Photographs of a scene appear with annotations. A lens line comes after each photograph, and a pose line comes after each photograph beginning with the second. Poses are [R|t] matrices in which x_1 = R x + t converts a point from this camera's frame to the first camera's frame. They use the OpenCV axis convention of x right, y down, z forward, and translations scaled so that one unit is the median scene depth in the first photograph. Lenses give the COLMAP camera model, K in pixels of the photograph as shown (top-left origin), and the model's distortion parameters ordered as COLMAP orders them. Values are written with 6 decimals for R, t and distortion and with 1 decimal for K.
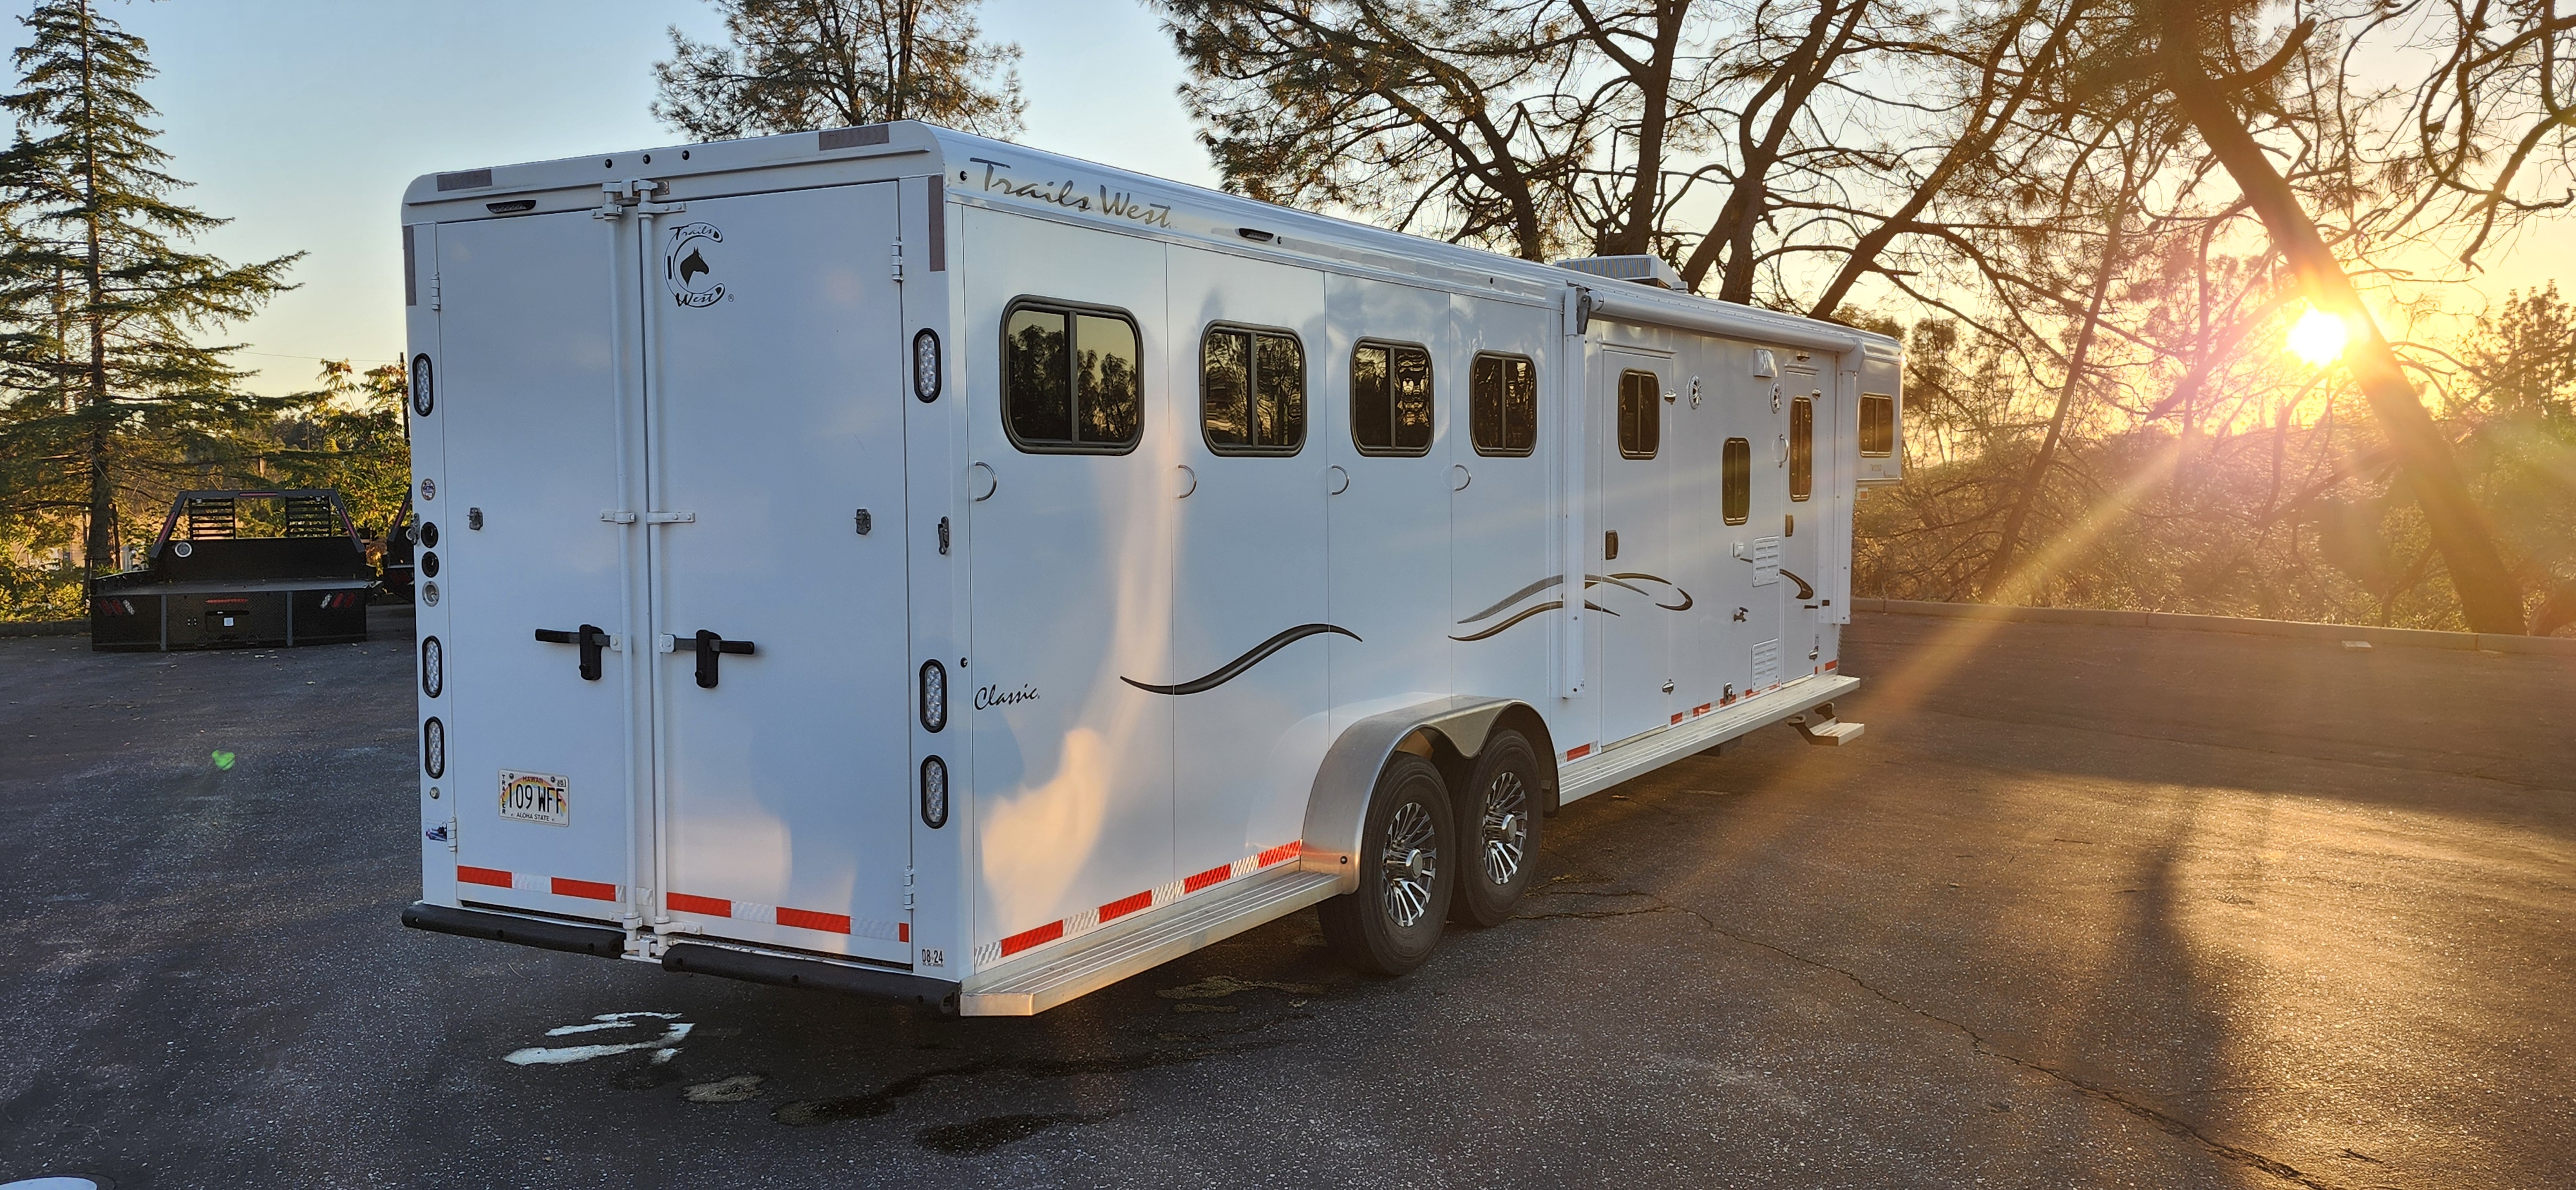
lens RADIAL K [[1986.3, 0, 1282.3], [0, 1986.3, 604.8], [0, 0, 1]] dist [0.051325, -0.025272]
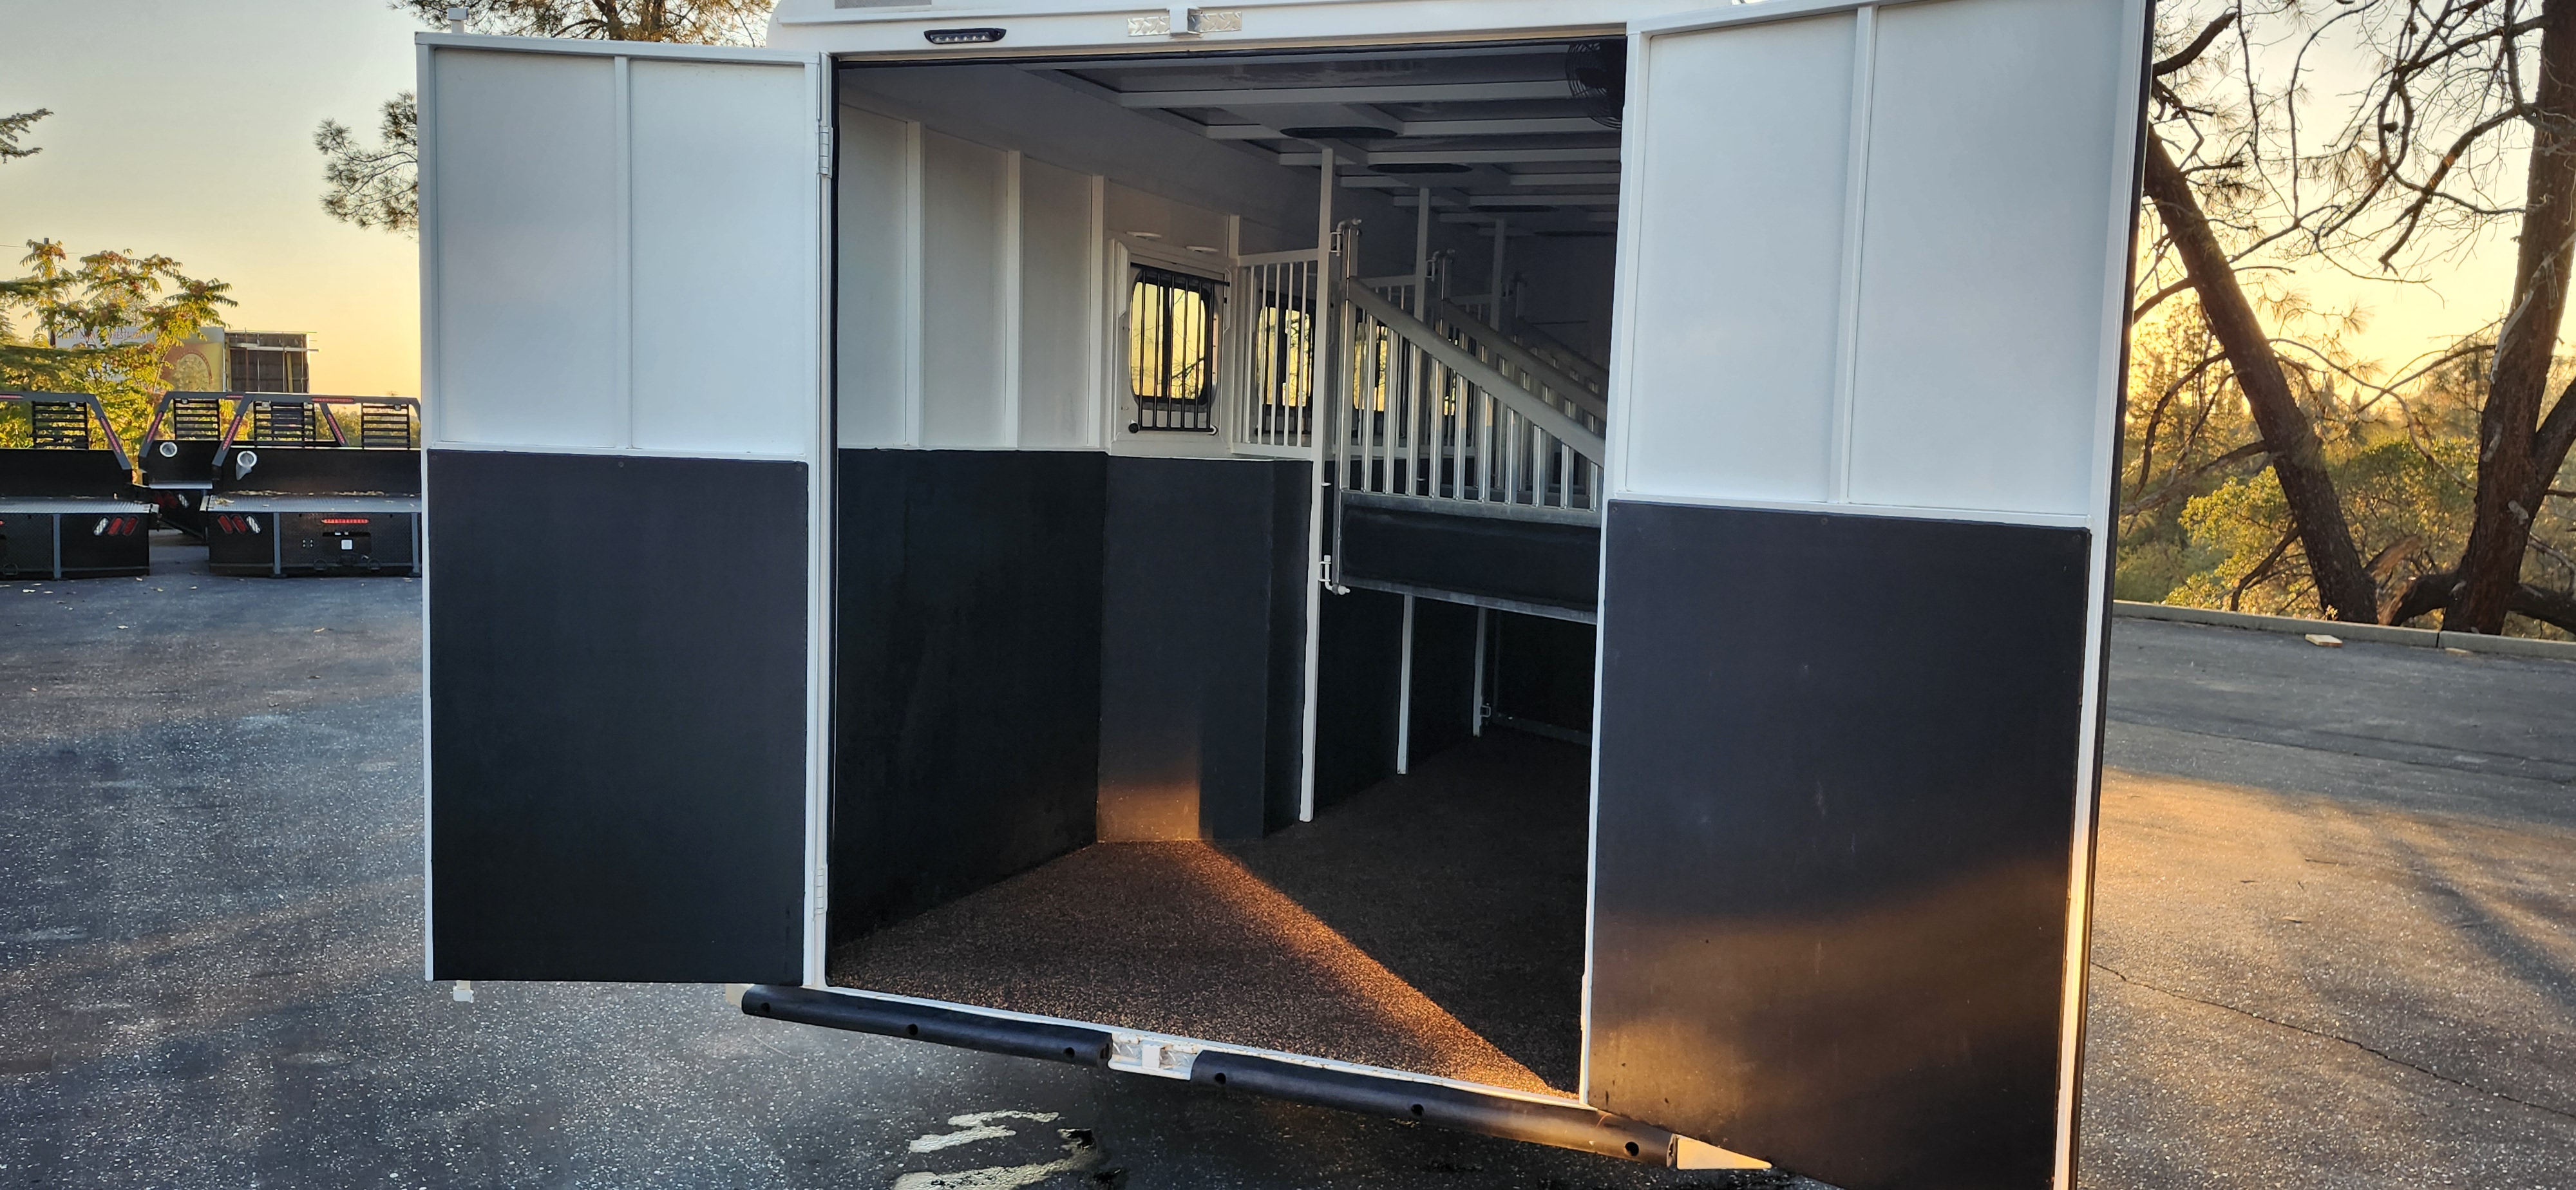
lens RADIAL K [[1986.3, 0, 1284.9], [0, 1986.3, 603.1], [0, 0, 1]] dist [0.051325, -0.025272]
pose [[0.986789, 0.027145, 0.159723, -0.377227], [-0.030914, 0.999298, 0.021159, -0.009818], [-0.159036, -0.025817, 0.986935, 0.265897]]
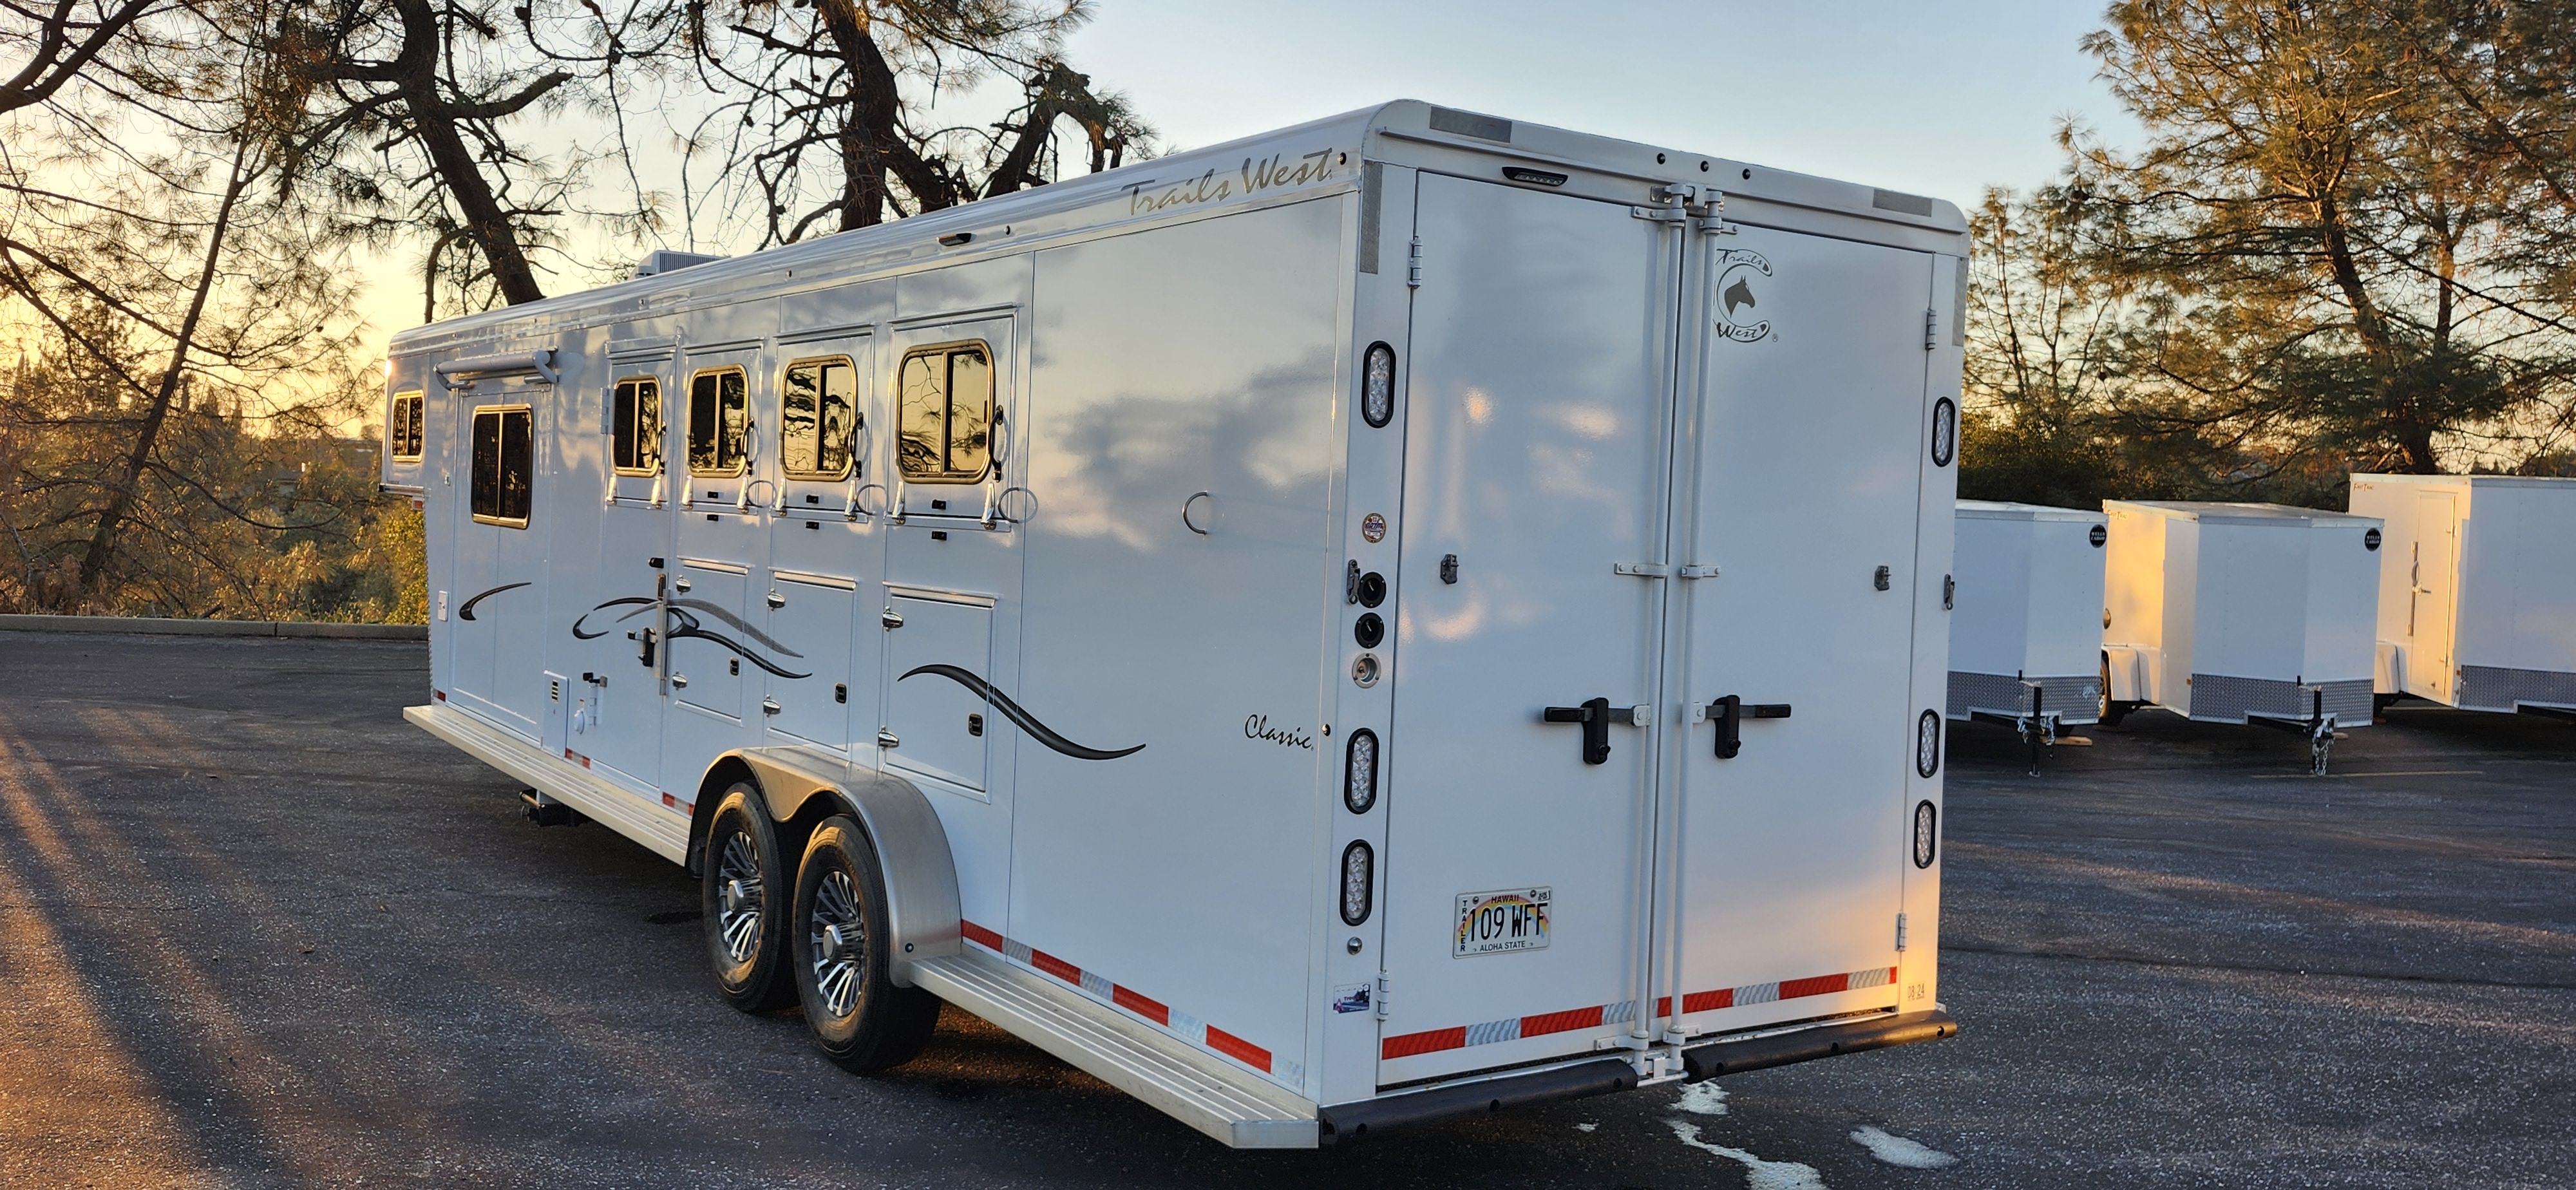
lens RADIAL K [[1986.3, 0, 1278.6], [0, 1986.3, 573.1], [0, 0, 1]] dist [0.051325, -0.025272]
pose [[0.439951, -0.005661, 0.898004, -0.721800], [0.009341, 0.999955, 0.001728, -0.028117], [-0.897973, 0.007628, 0.439984, 0.473578]]
